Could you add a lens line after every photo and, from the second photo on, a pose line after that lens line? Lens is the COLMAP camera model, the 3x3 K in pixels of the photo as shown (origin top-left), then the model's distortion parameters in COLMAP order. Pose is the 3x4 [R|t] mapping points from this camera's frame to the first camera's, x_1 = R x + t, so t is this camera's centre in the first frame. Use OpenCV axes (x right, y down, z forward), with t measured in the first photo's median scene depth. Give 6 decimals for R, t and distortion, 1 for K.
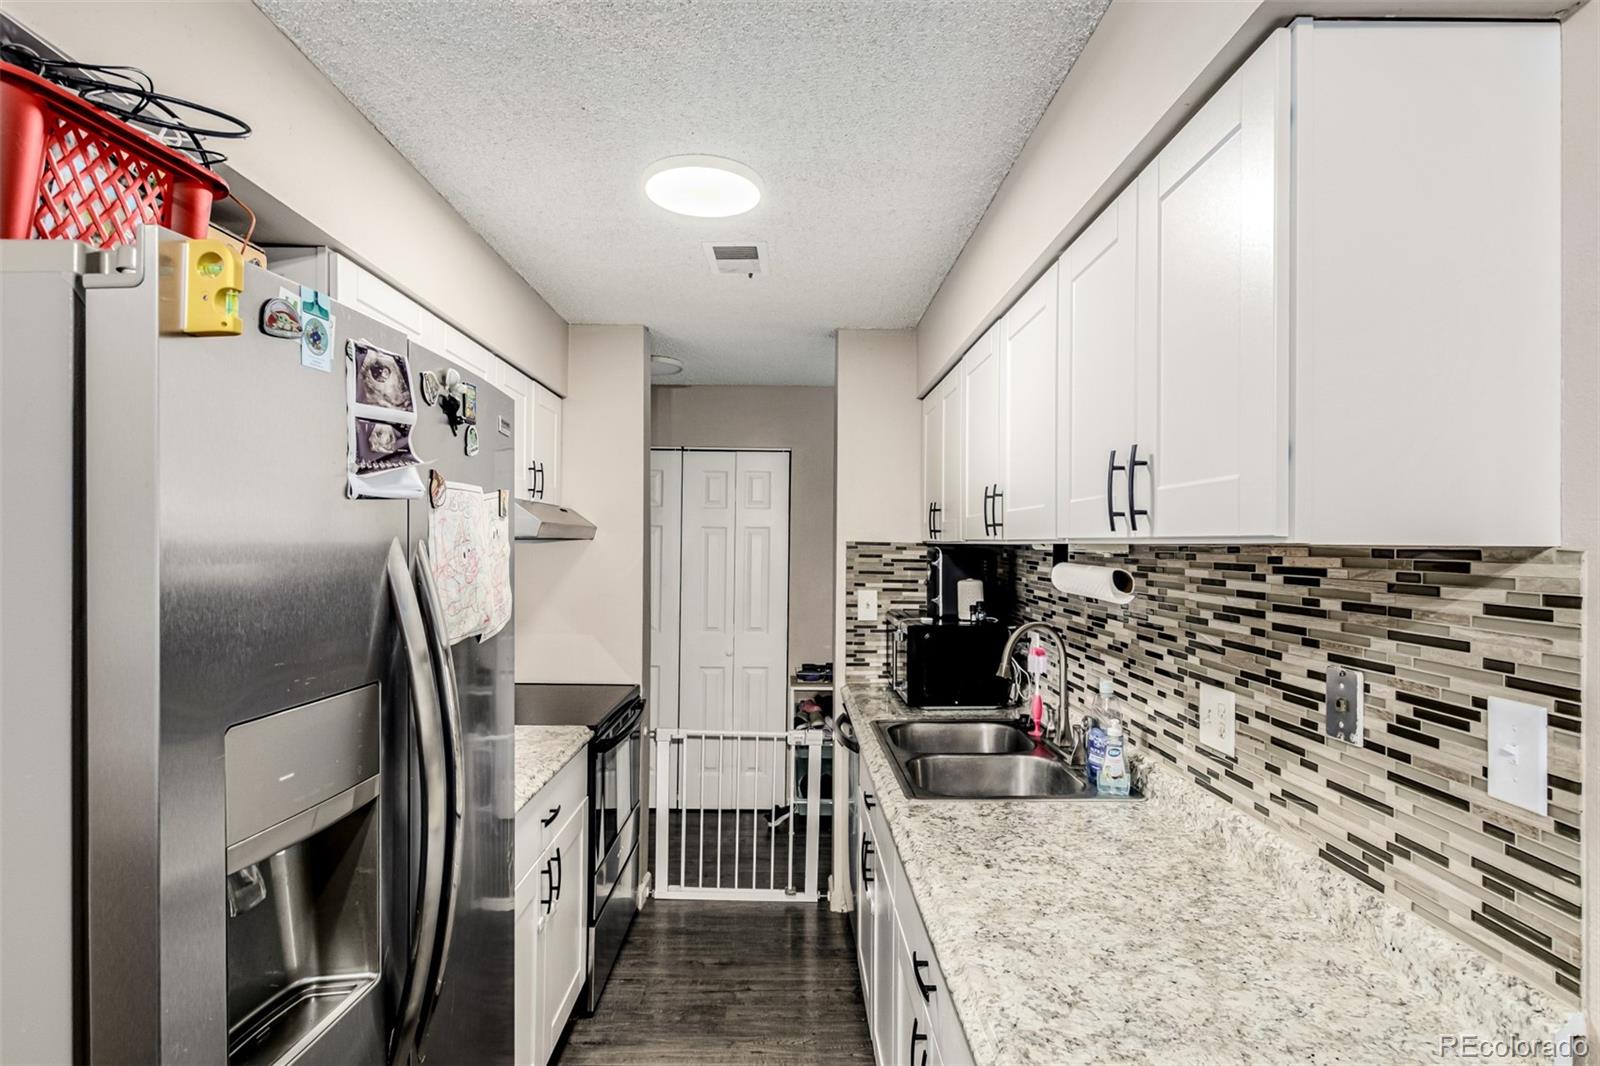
lens RADIAL K [[807.1, 0, 800.0], [0, 807.1, 533.0], [0, 0, 1]] dist [0.040704, 0.000091]
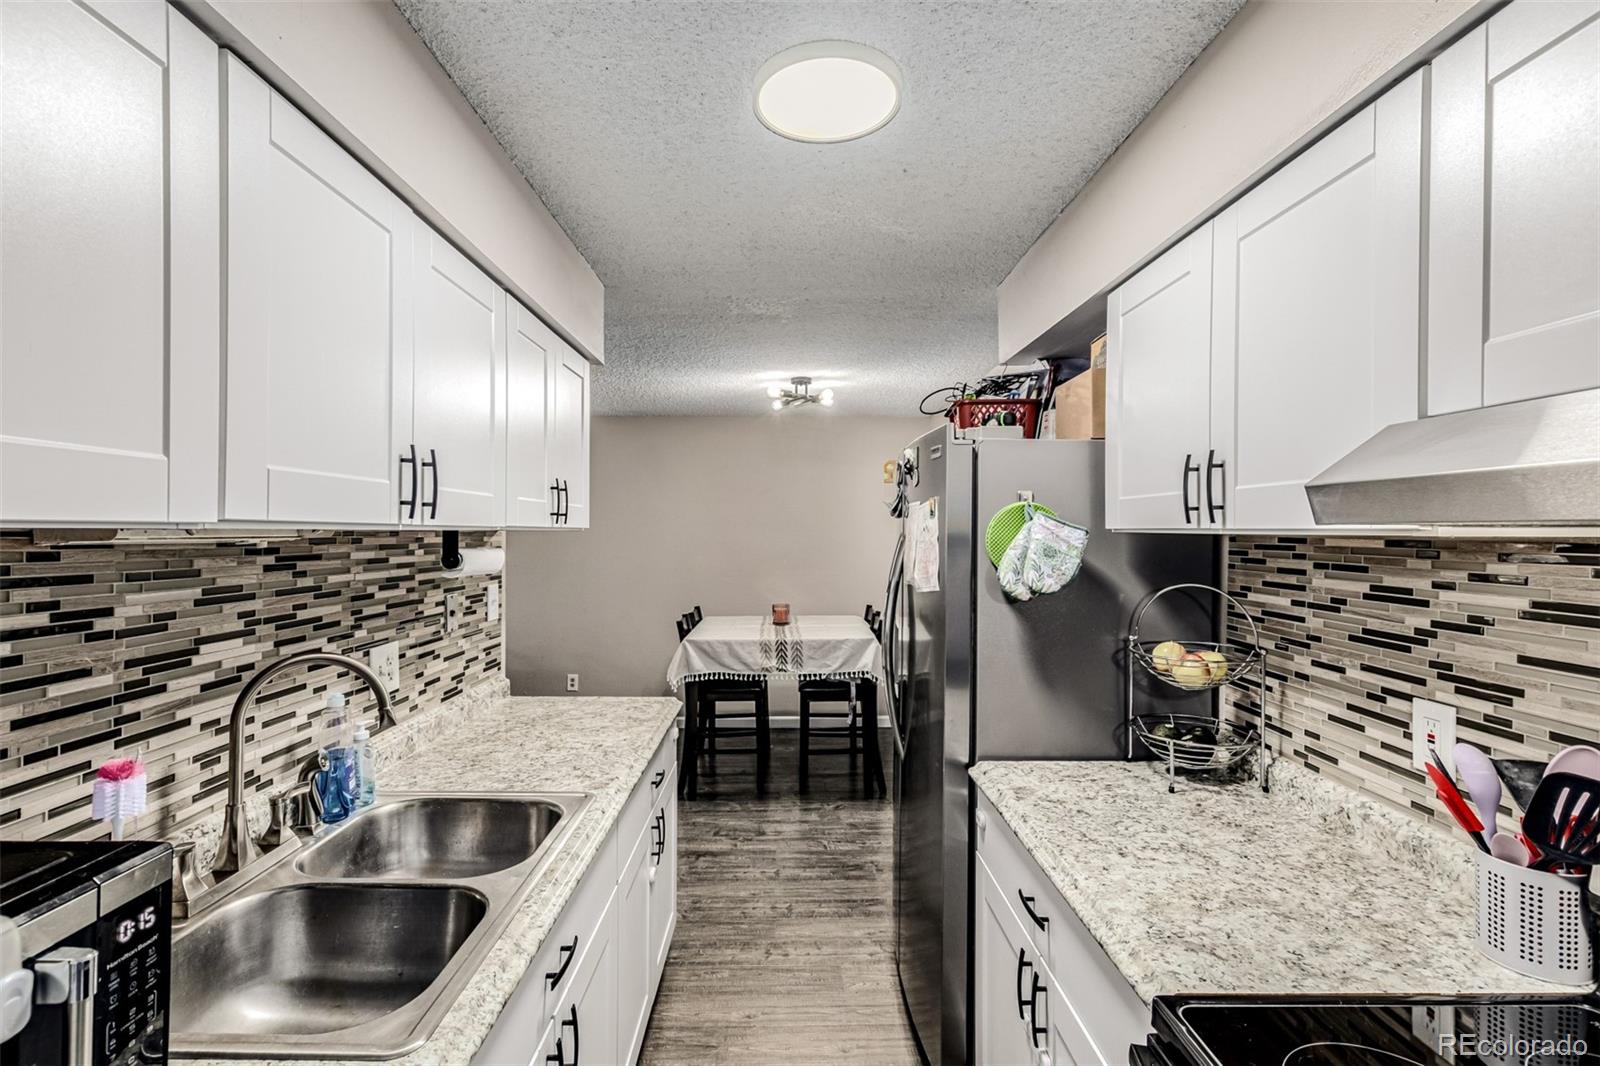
lens RADIAL K [[729.8, 0, 791.9], [0, 729.8, 531.0], [0, 0, 1]] dist [0.000156, 0.000164]
pose [[-0.999956, -0.003168, 0.008836, -0.115969], [-0.003296, 0.999891, -0.014415, 0.028947], [-0.008790, -0.014444, -0.999857, 2.041027]]
